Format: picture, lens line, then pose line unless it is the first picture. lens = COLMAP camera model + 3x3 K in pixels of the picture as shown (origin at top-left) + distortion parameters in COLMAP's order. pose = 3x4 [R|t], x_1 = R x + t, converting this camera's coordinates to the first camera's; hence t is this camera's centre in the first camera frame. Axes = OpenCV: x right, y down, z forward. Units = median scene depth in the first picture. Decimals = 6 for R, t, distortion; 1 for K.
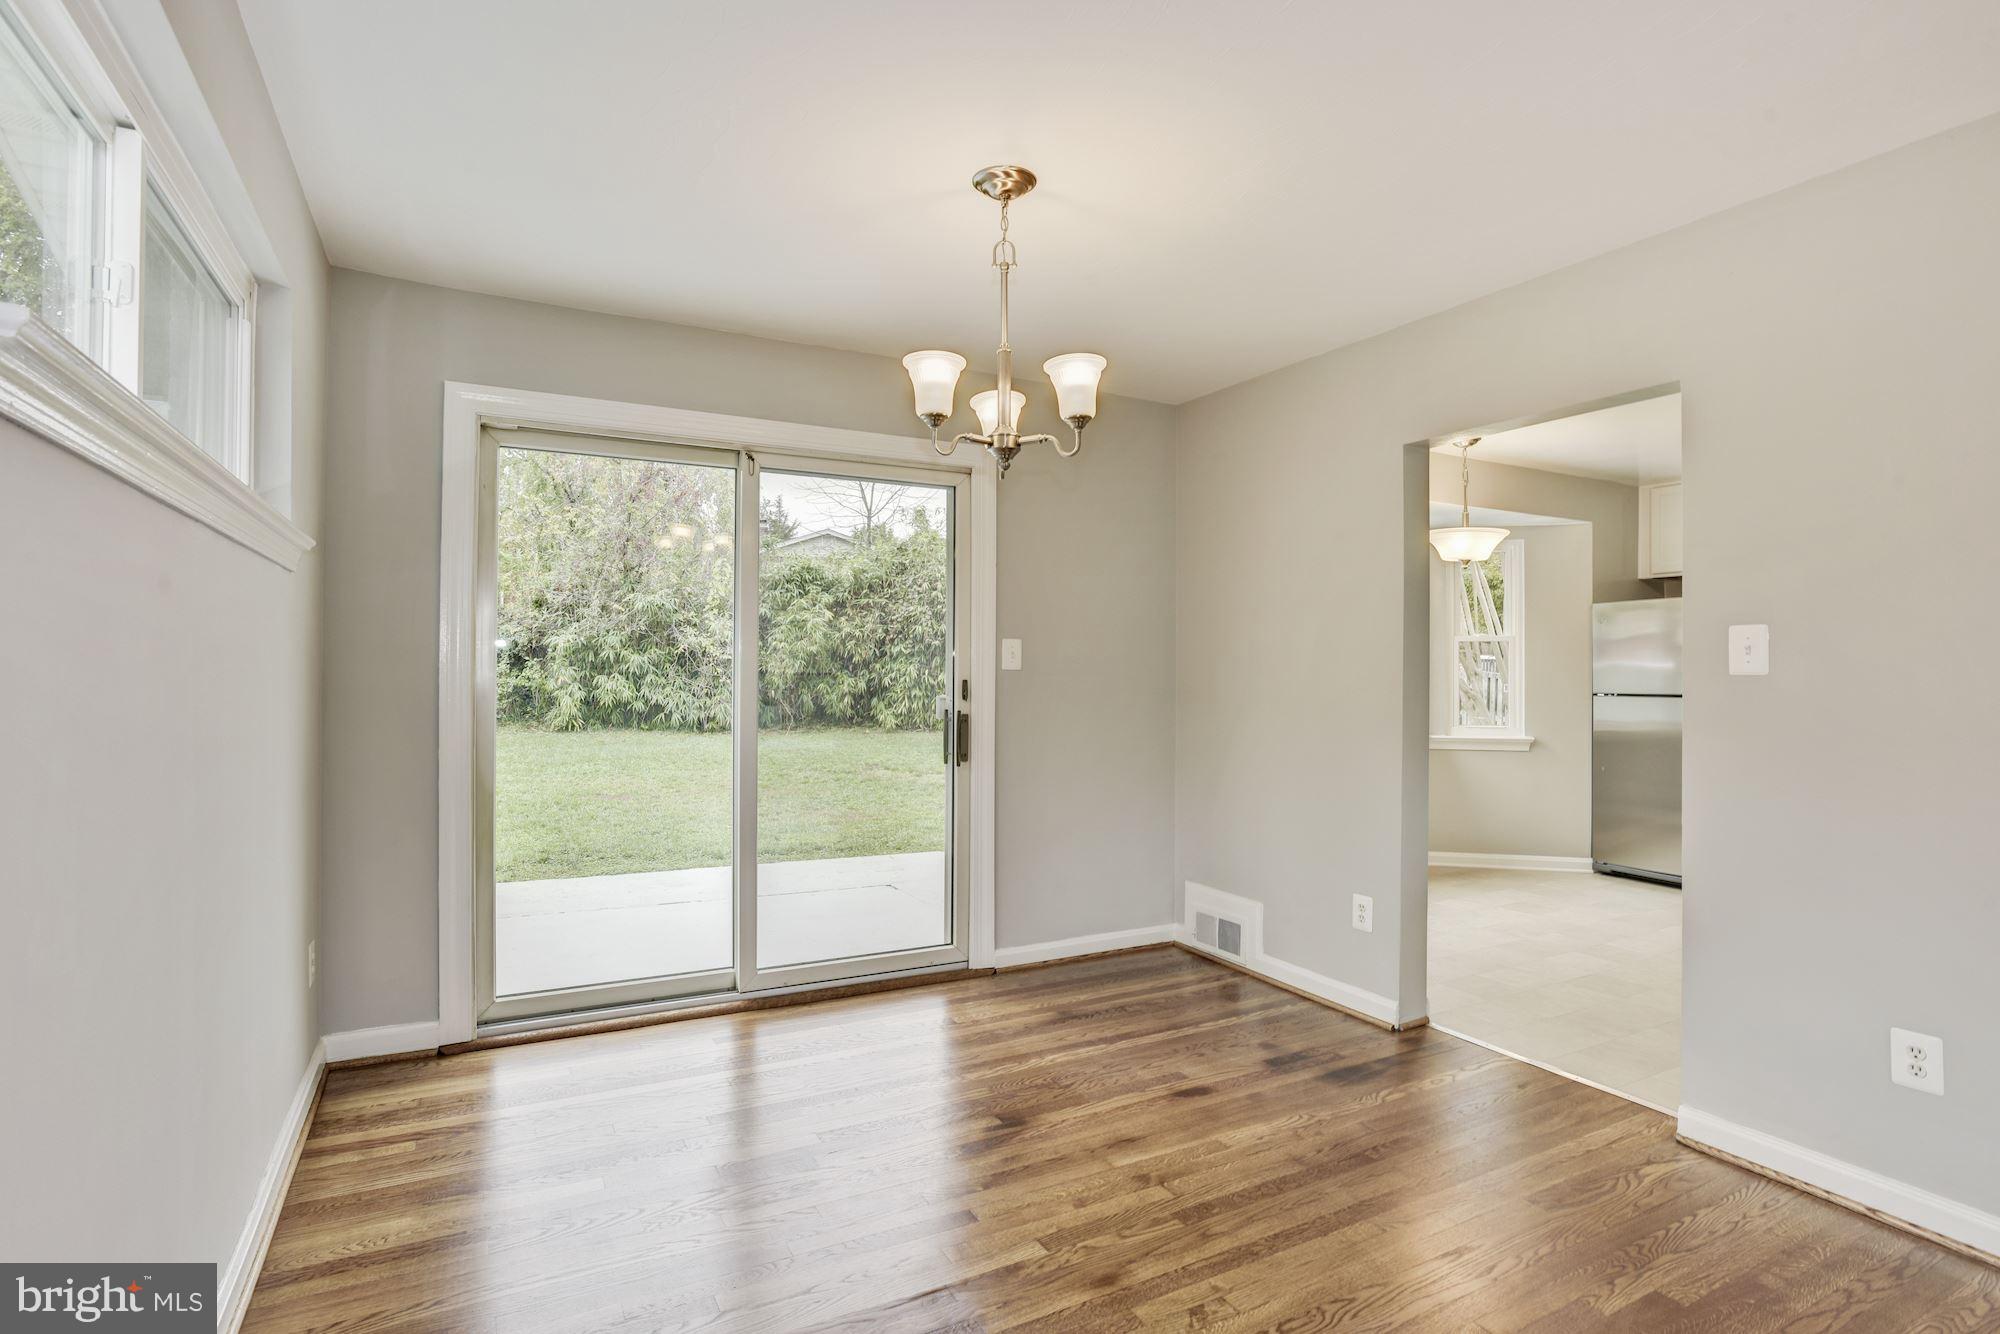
lens RADIAL K [[991.5, 0, 1008.8], [0, 991.5, 666.0], [0, 0, 1]] dist [-0.031047, 0.001227]
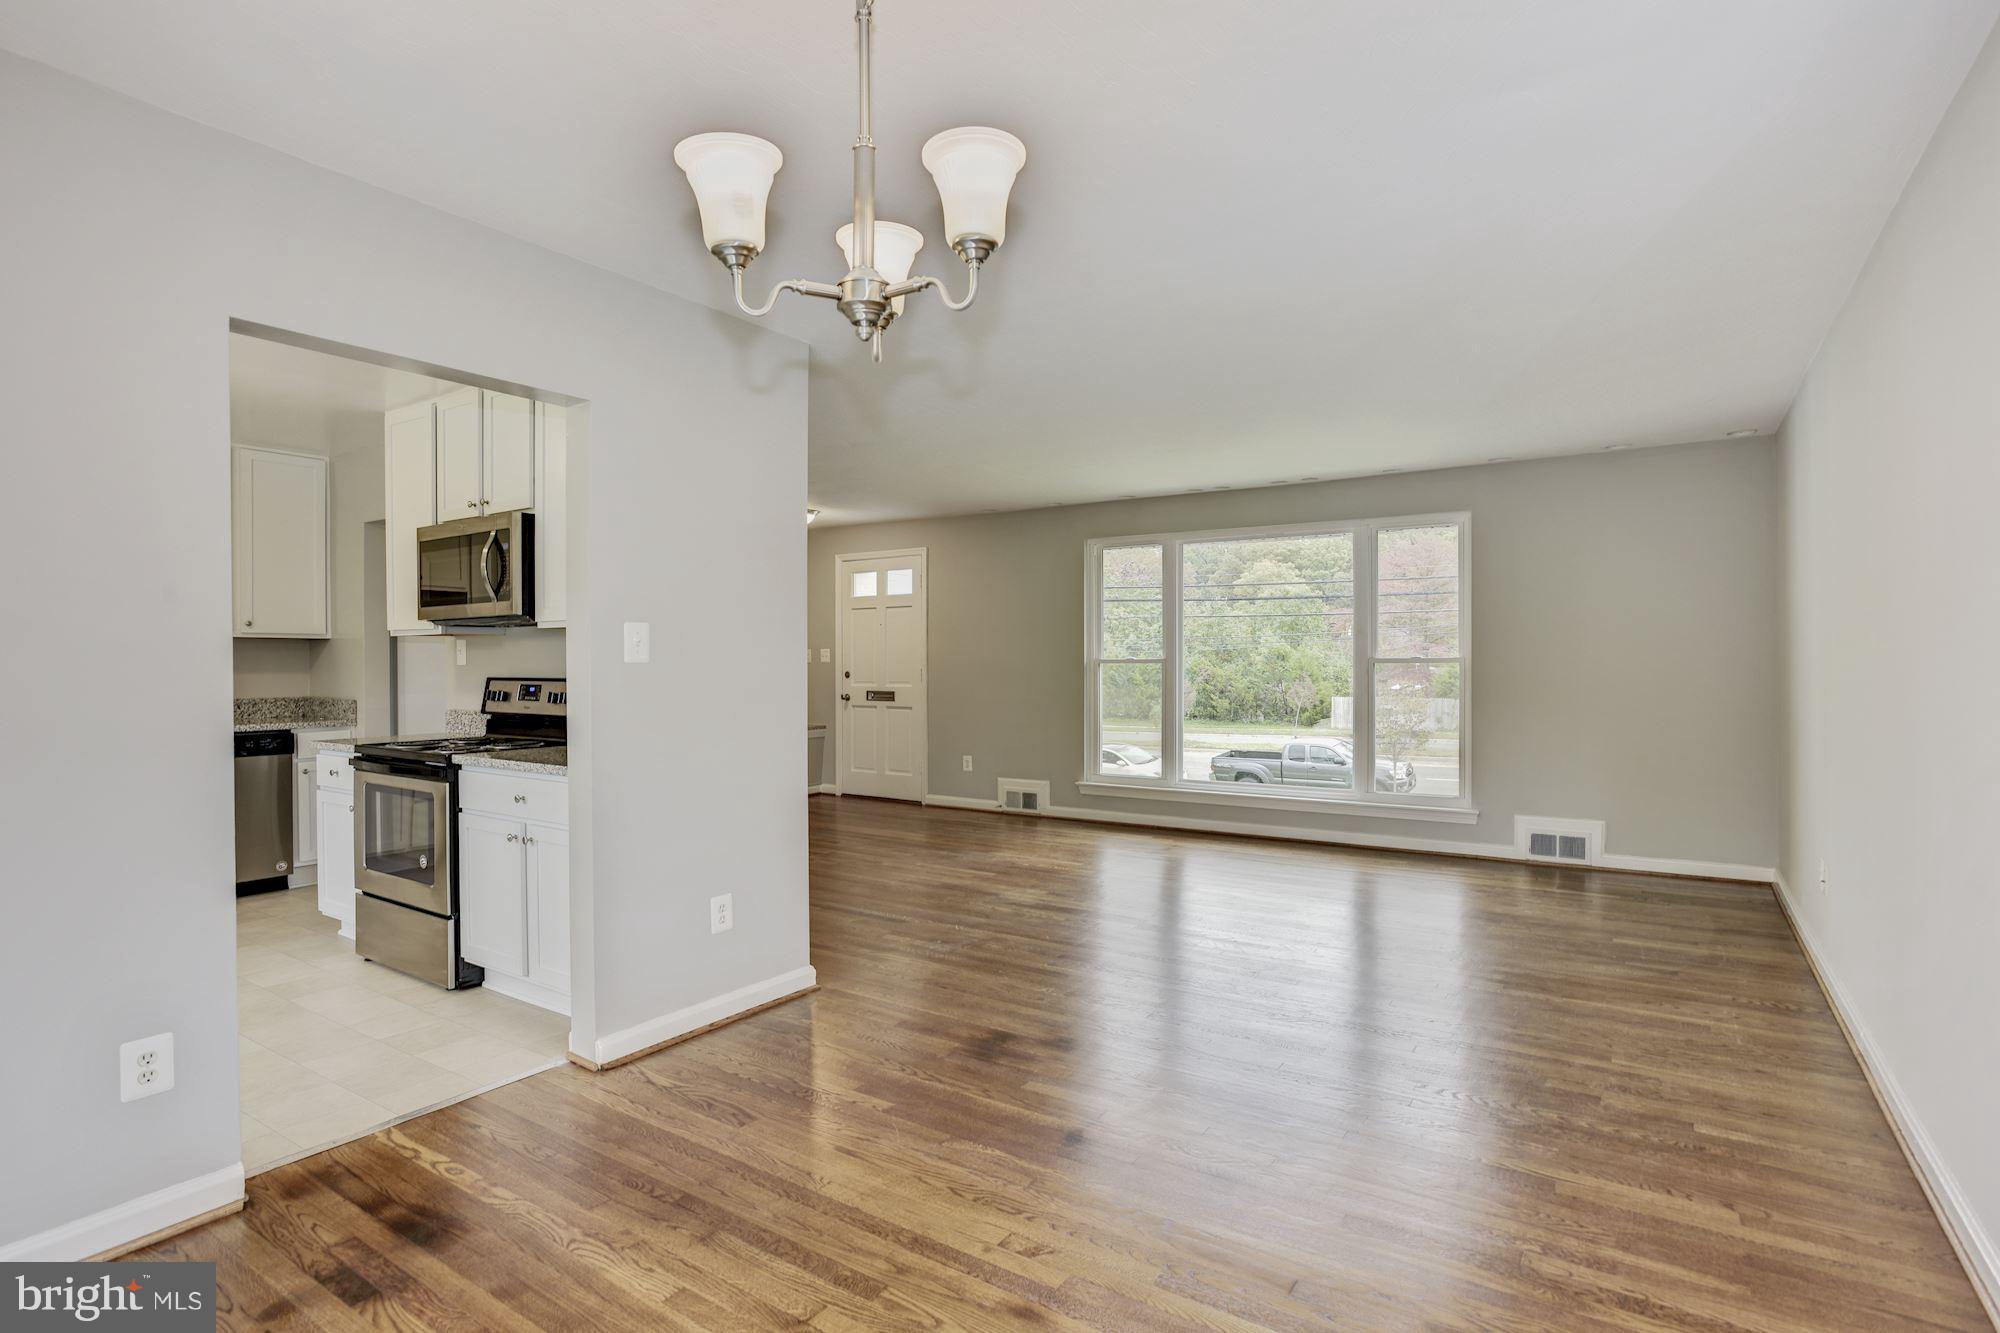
lens RADIAL K [[991.5, 0, 1008.8], [0, 991.5, 665.5], [0, 0, 1]] dist [-0.031047, 0.001227]
pose [[-0.473153, -0.007283, 0.880950, -0.465620], [-0.001467, 0.999971, 0.007479, 0.004447], [-0.880979, 0.002246, -0.473150, 0.959025]]
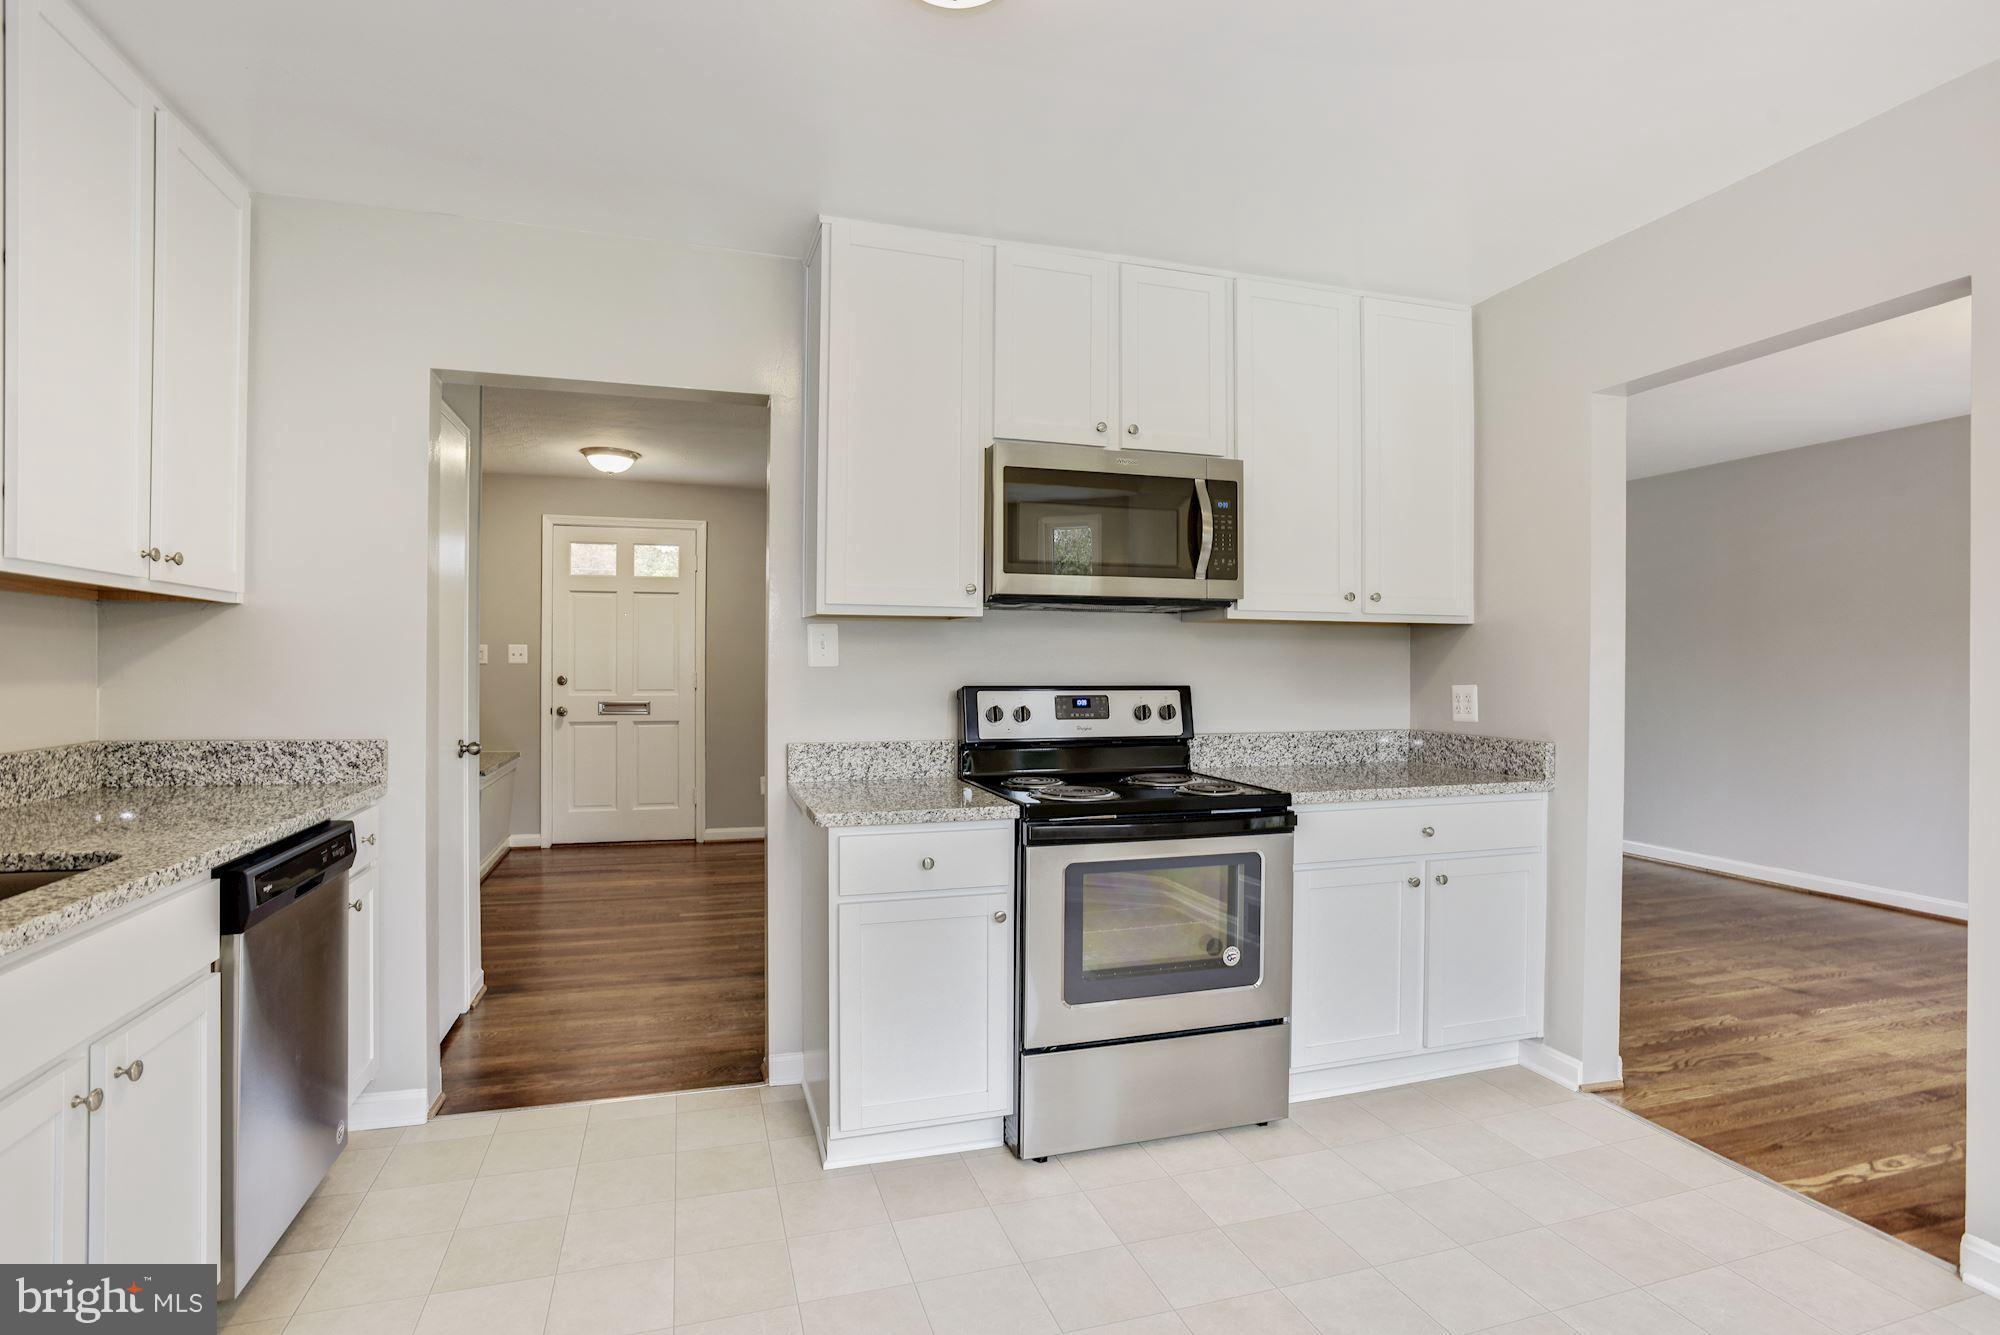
lens RADIAL K [[991.5, 0, 1008.8], [0, 991.5, 666.5], [0, 0, 1]] dist [-0.031047, 0.001227]
pose [[-0.981834, -0.009914, 0.189480, 0.968376], [-0.010133, 0.999949, -0.000189, 0.014781], [-0.189469, -0.002105, -0.981884, 1.877261]]
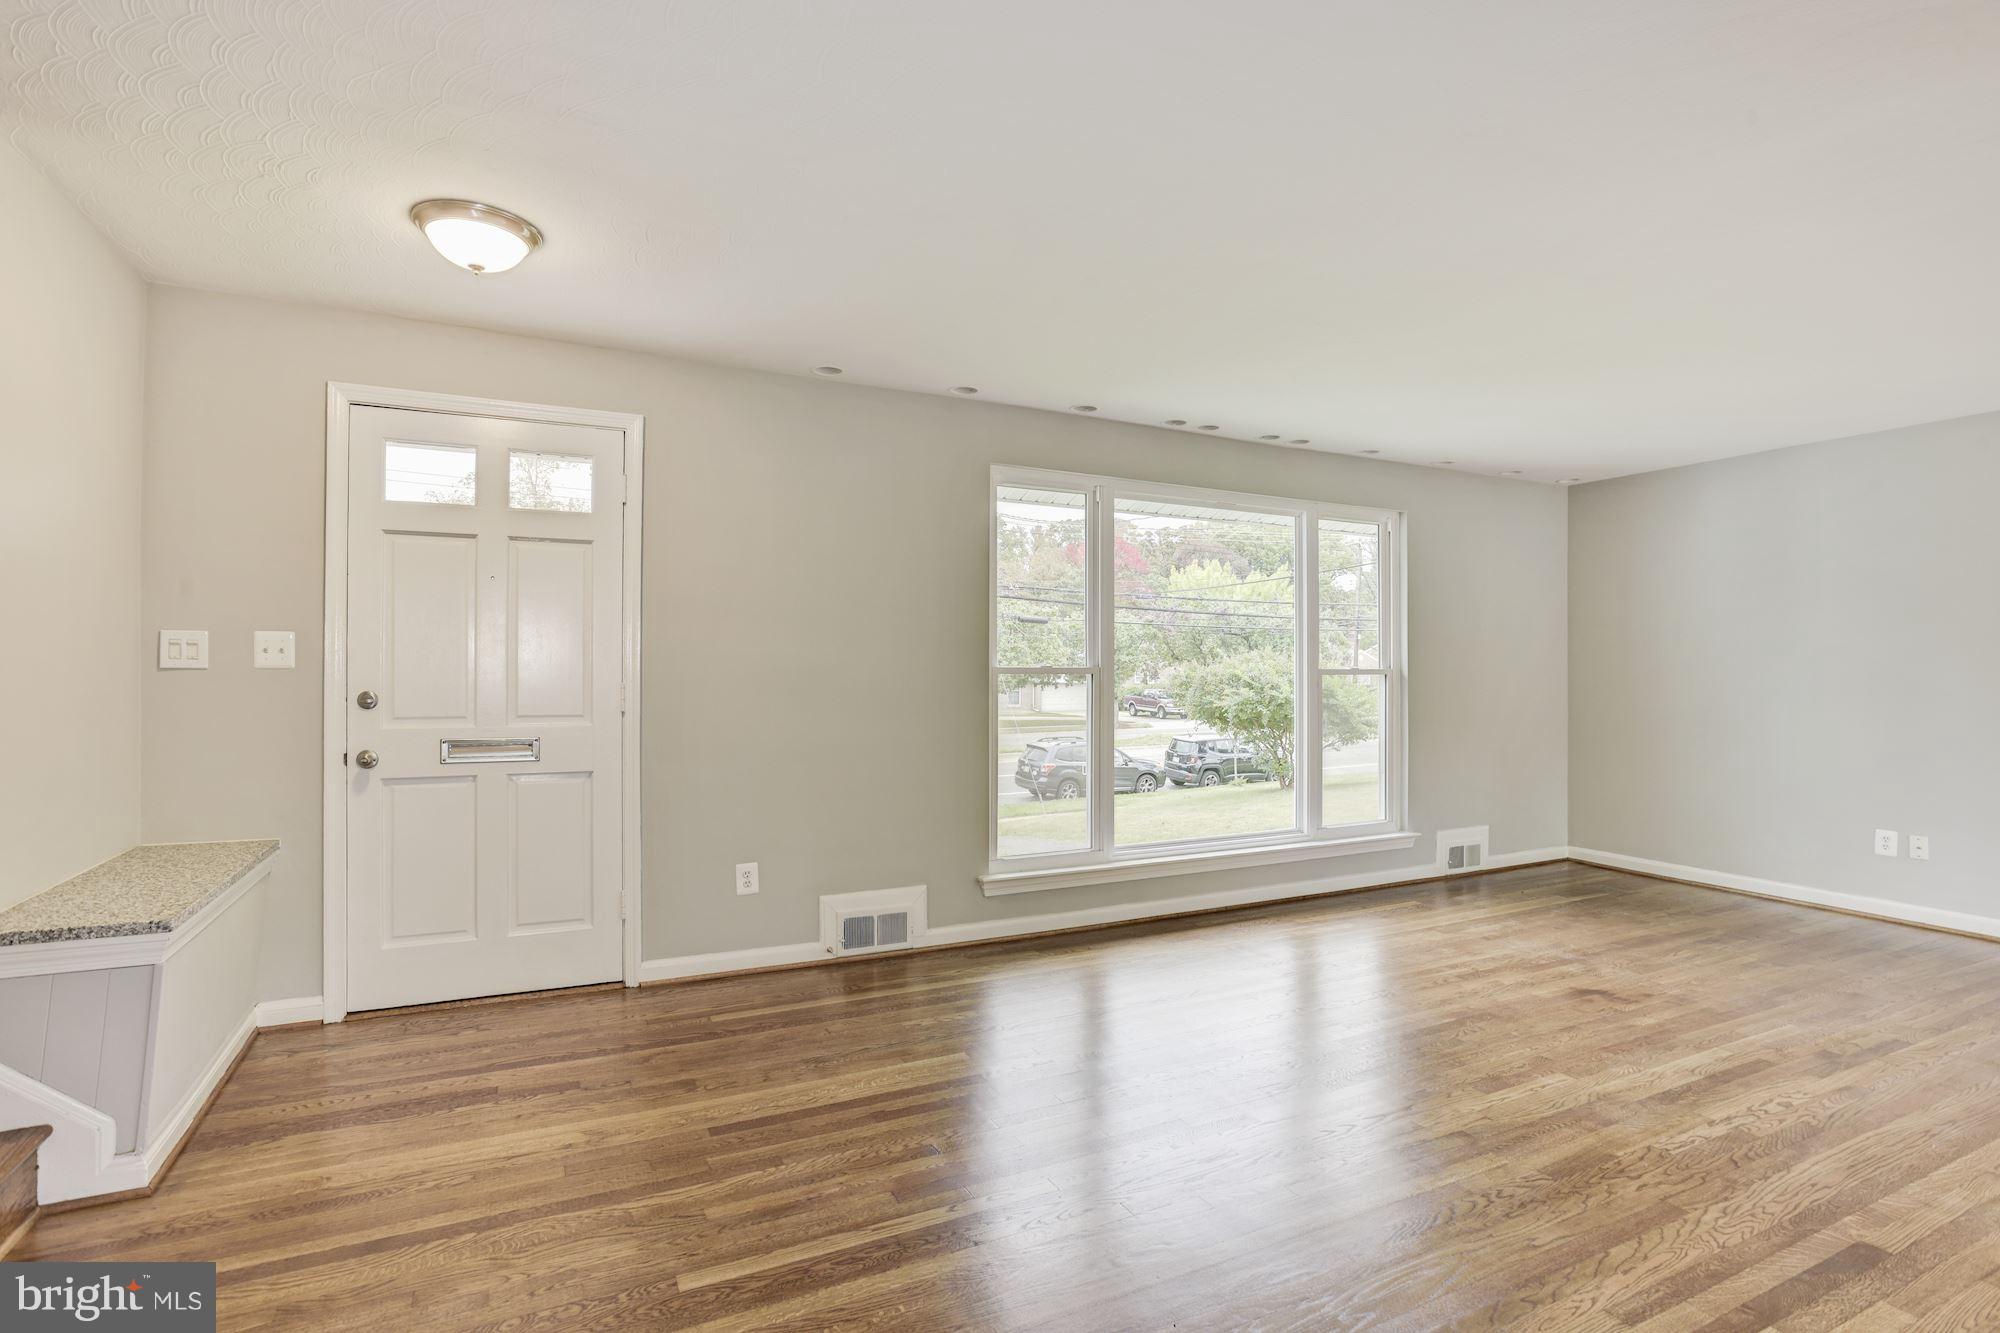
lens RADIAL K [[991.5, 0, 1008.8], [0, 991.5, 665.5], [0, 0, 1]] dist [-0.031047, 0.001227]
pose [[-0.999168, -0.006088, 0.040316, 1.532626], [-0.006504, 0.999927, -0.010180, 0.020904], [-0.040251, -0.010433, -0.999135, 1.070998]]
